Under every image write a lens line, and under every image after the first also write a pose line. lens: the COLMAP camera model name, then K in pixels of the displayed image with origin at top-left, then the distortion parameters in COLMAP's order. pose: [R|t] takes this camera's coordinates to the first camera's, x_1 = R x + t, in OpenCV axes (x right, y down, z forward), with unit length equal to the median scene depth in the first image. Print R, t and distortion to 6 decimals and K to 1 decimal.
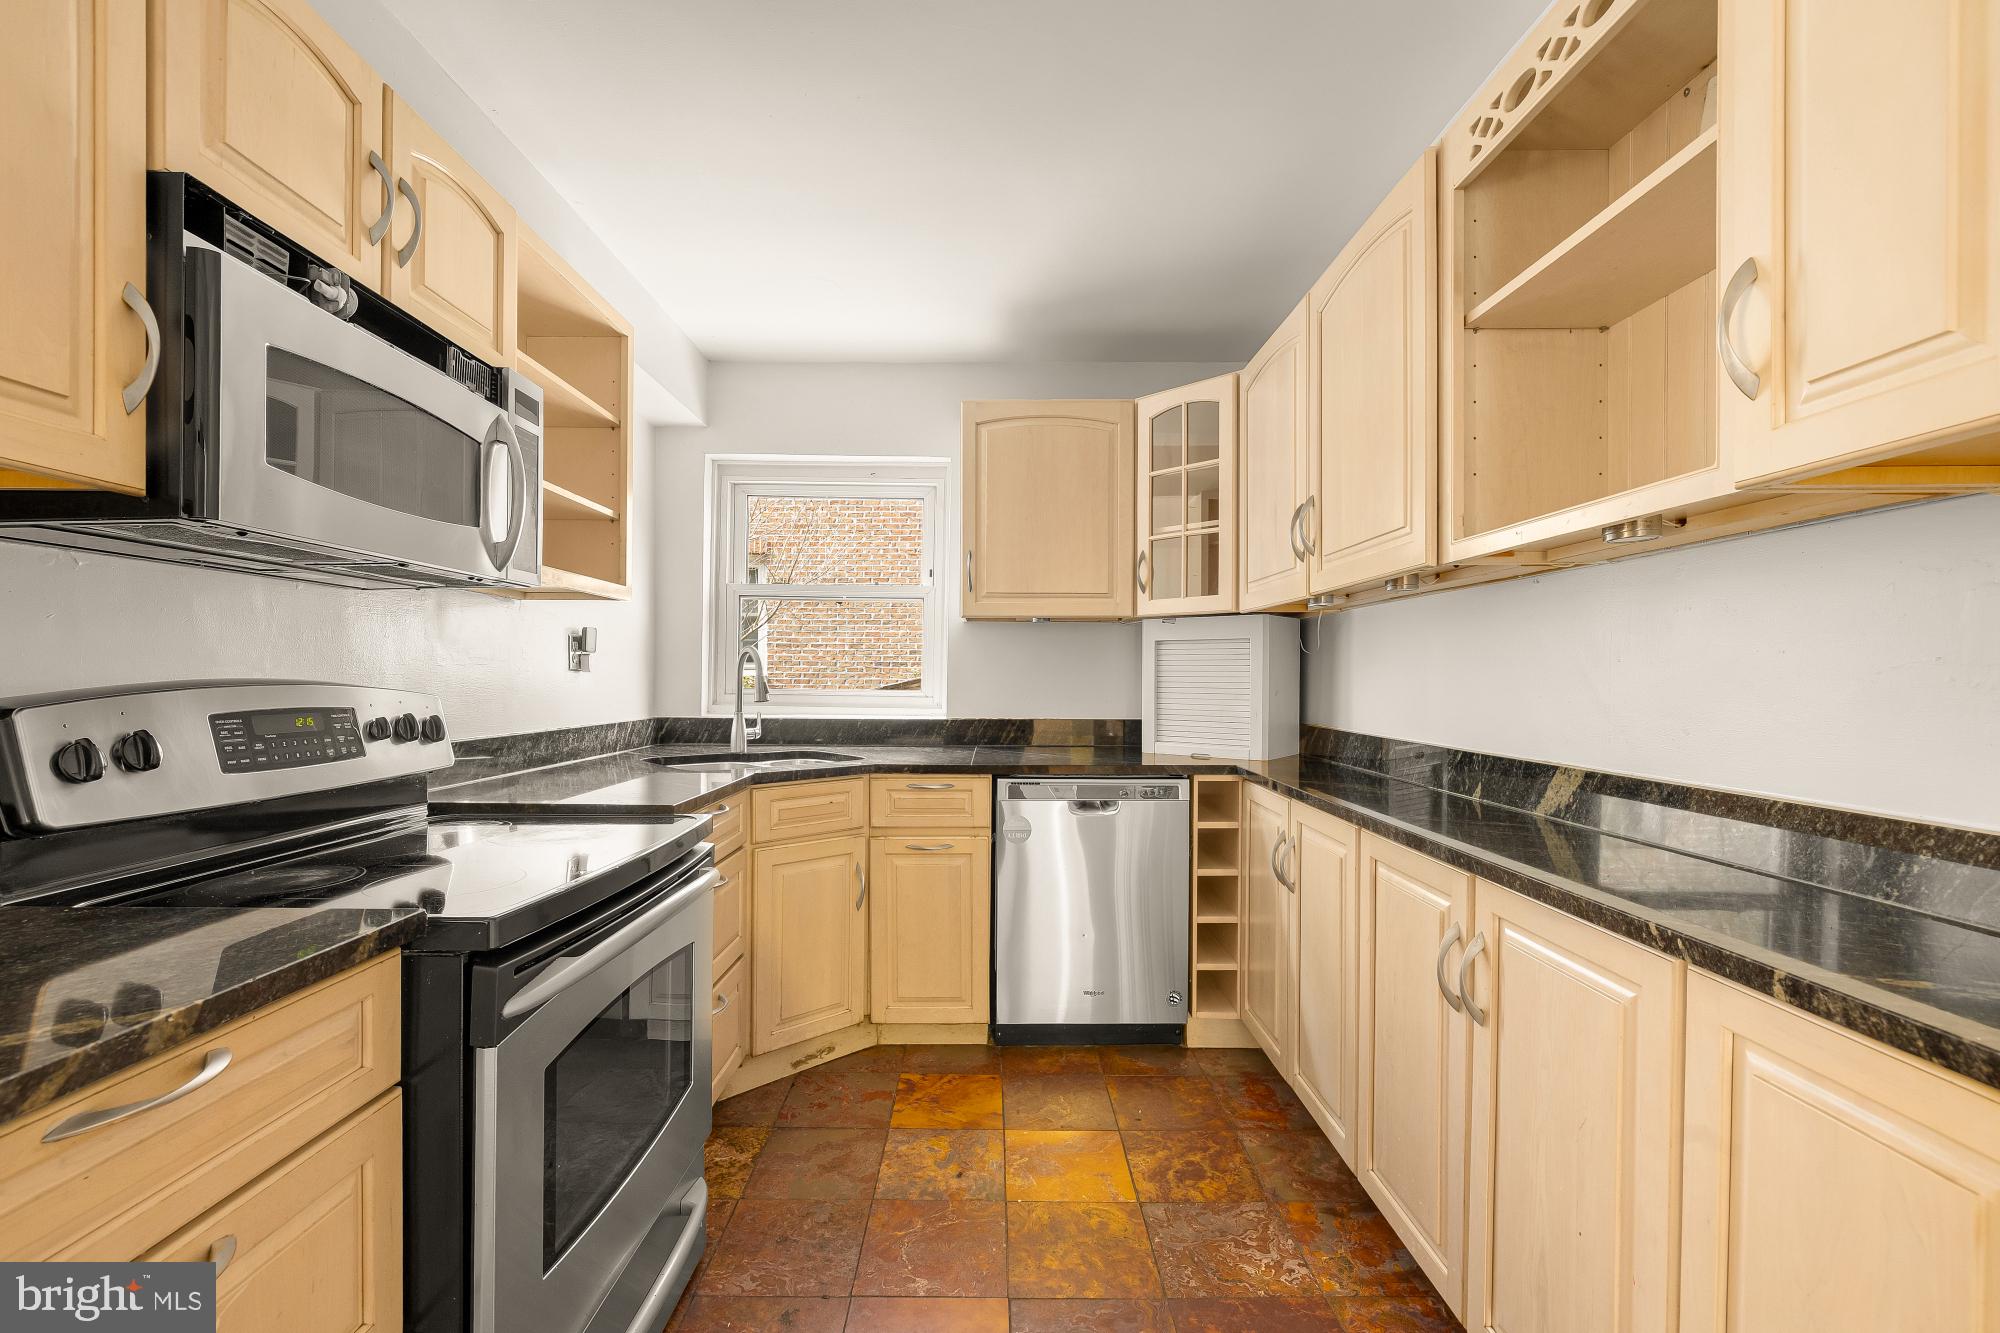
lens RADIAL K [[837.8, 0, 988.5], [0, 837.8, 665.4], [0, 0, 1]] dist [-0.000815, 0.000176]
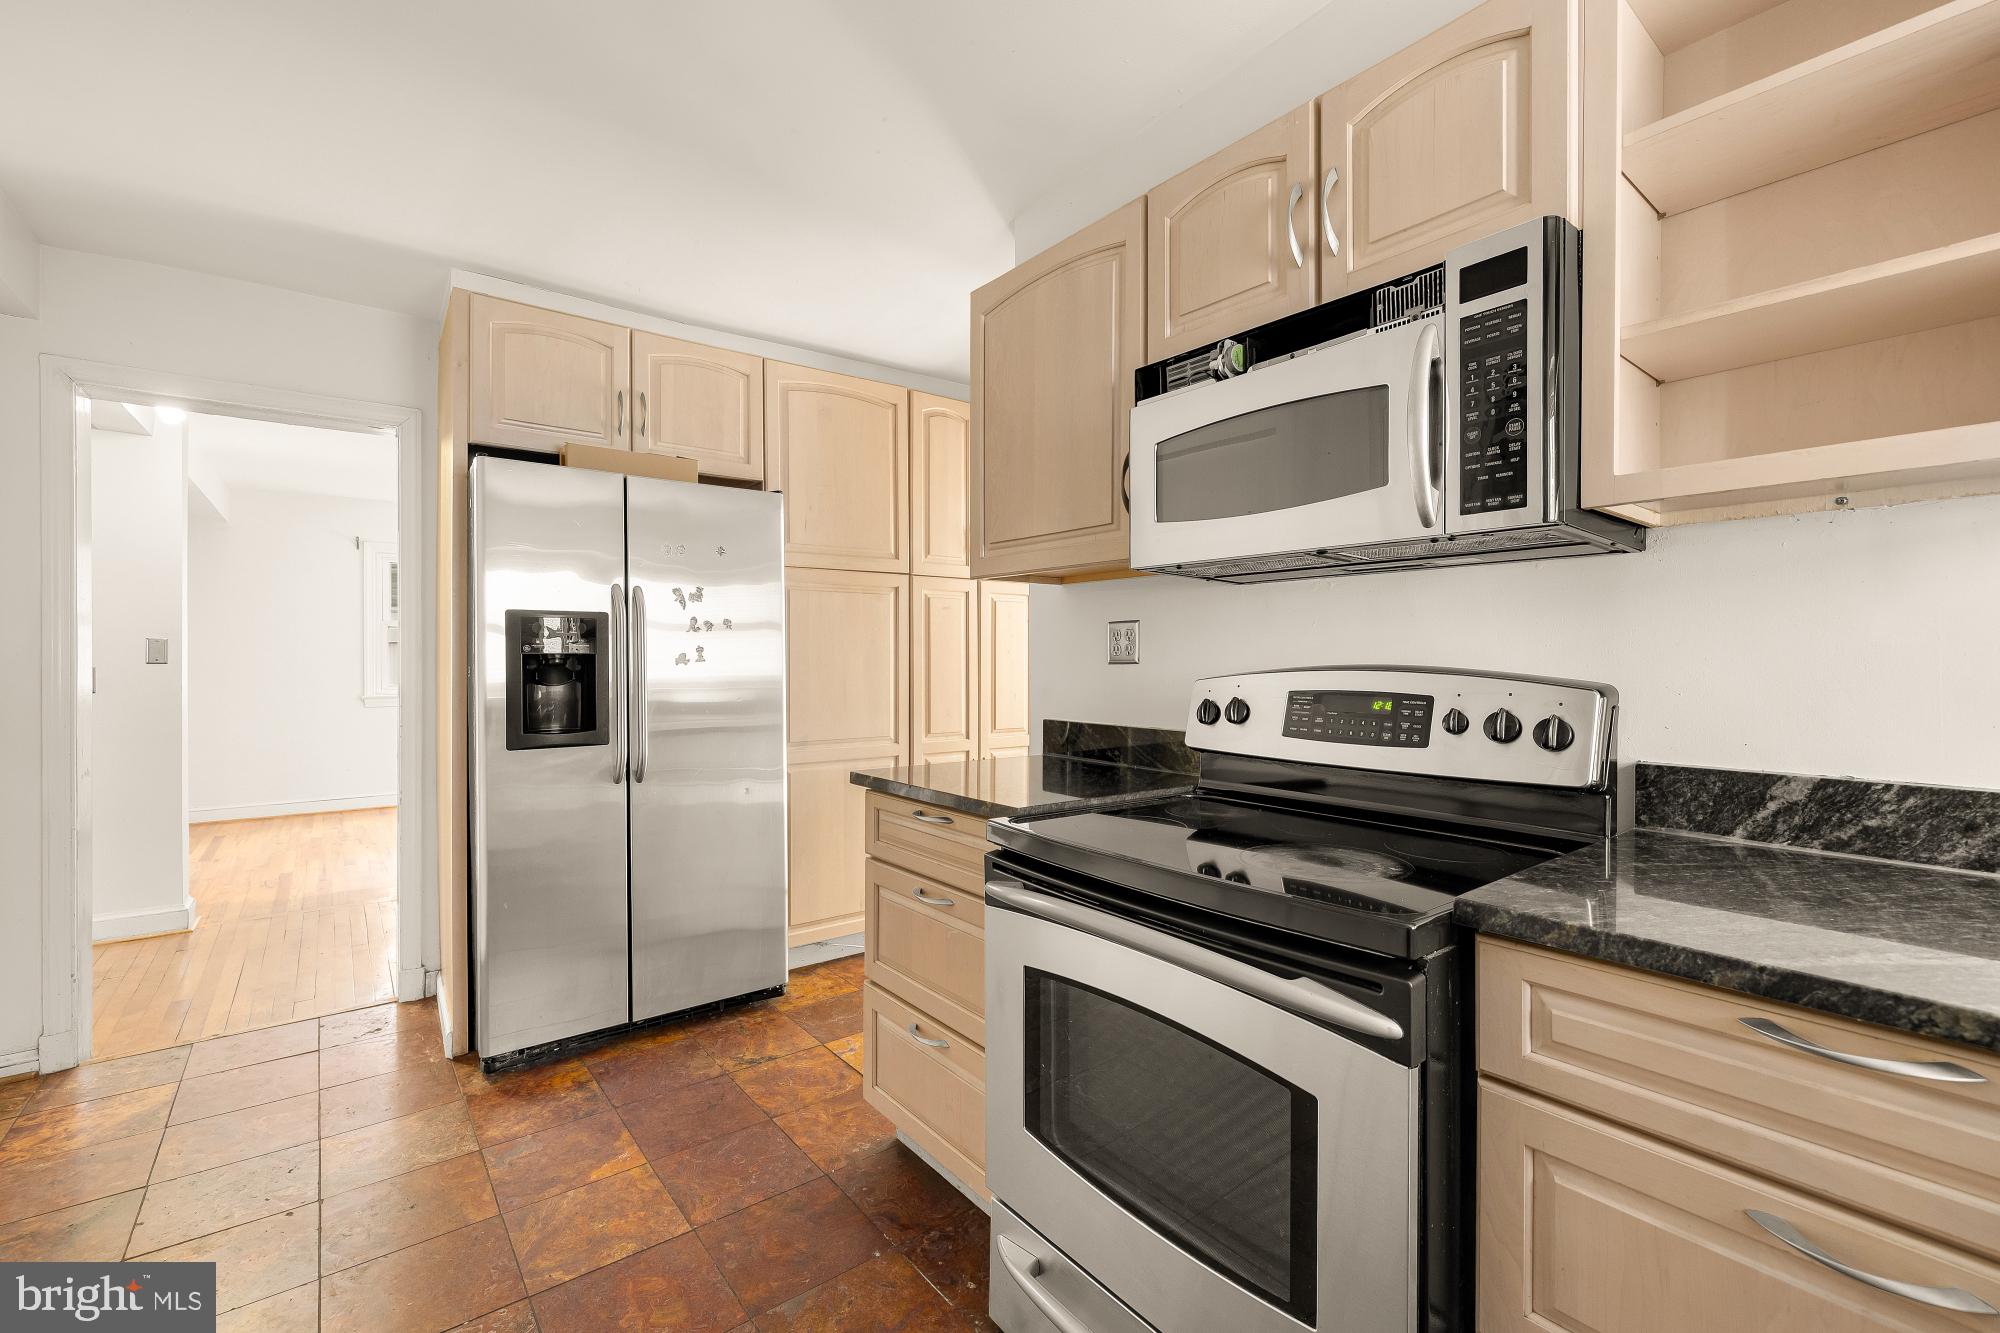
lens RADIAL K [[837.8, 0, 988.5], [0, 837.8, 665.4], [0, 0, 1]] dist [-0.000815, 0.000176]
pose [[-0.785348, 0.004107, -0.619040, 0.268733], [0.008071, 0.999961, -0.003605, 0.017519], [0.619001, -0.007828, -0.785351, 1.677741]]
